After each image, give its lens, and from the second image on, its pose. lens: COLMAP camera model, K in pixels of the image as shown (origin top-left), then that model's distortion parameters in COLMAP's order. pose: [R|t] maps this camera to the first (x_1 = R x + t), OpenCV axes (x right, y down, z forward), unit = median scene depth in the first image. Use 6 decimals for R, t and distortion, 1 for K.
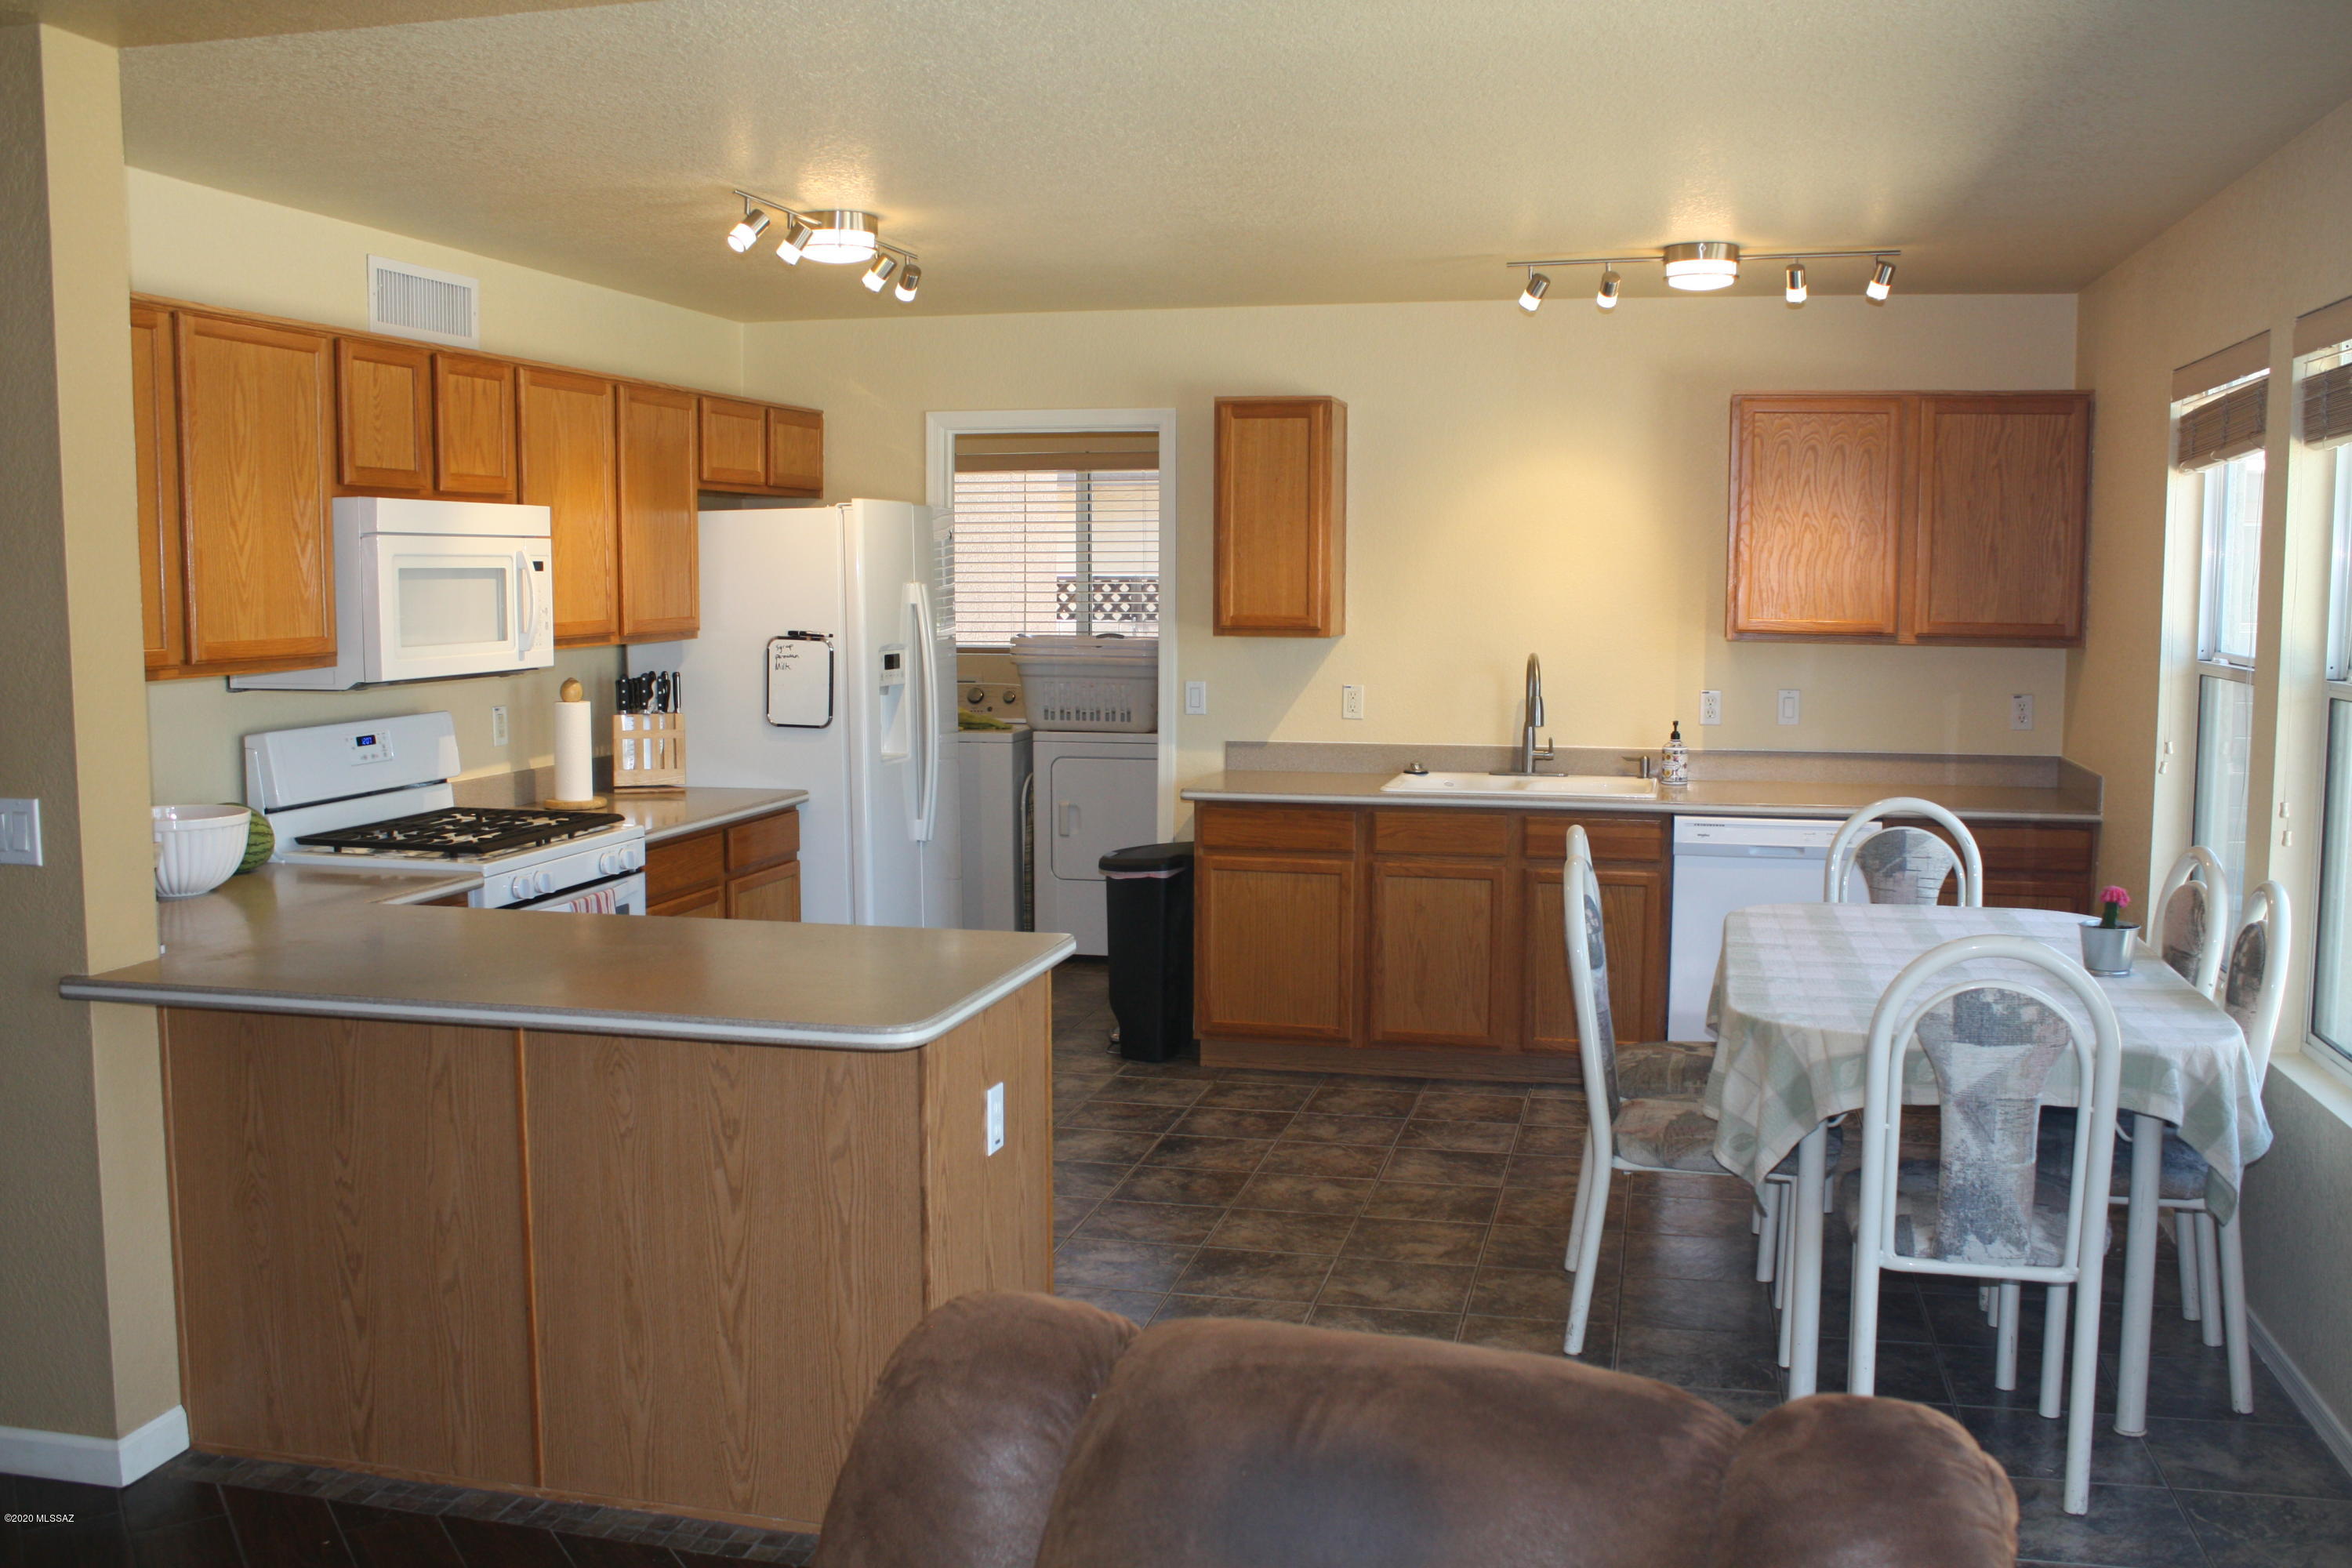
lens RADIAL K [[2125.6, 0, 1176.0], [0, 2125.6, 784.0], [0, 0, 1]] dist [-0.173589, 0.211597]
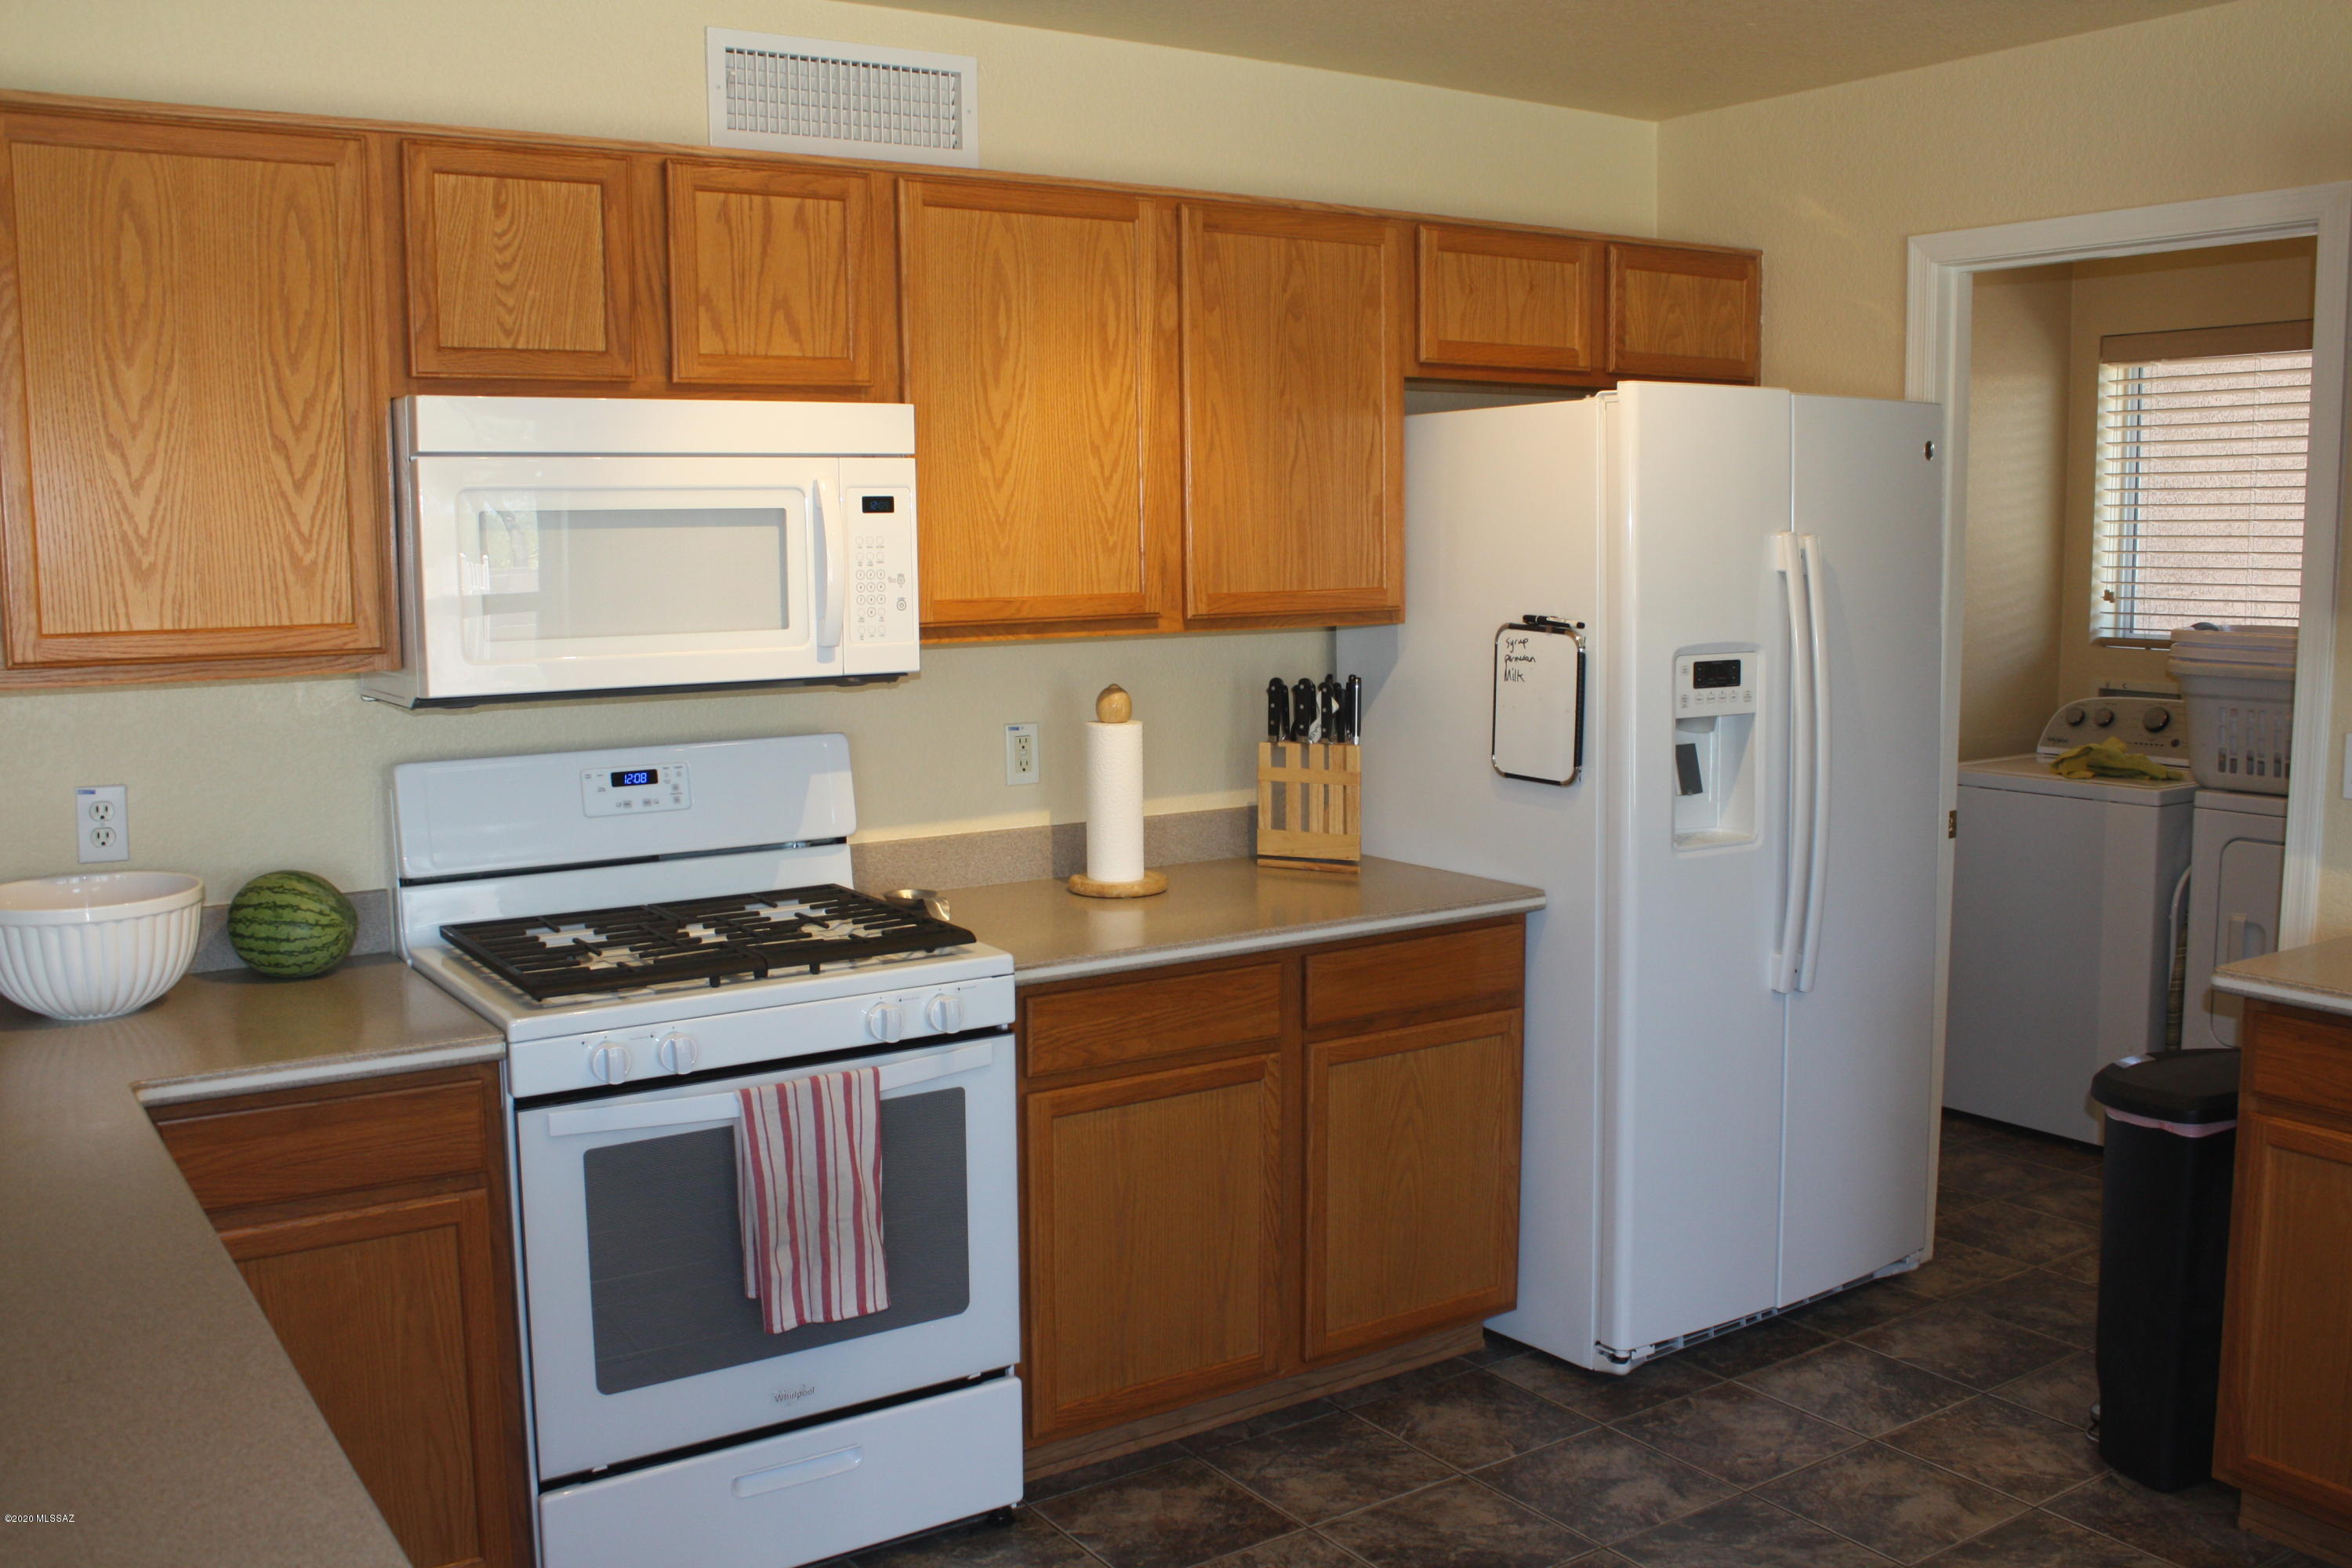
lens RADIAL K [[2125.6, 0, 1176.0], [0, 2125.6, 784.0], [0, 0, 1]] dist [-0.173589, 0.211597]
pose [[0.736597, 0.073585, -0.672317, 0.156586], [-0.057980, 0.997274, 0.045628, -0.052553], [0.673842, 0.005372, 0.738856, 0.564603]]
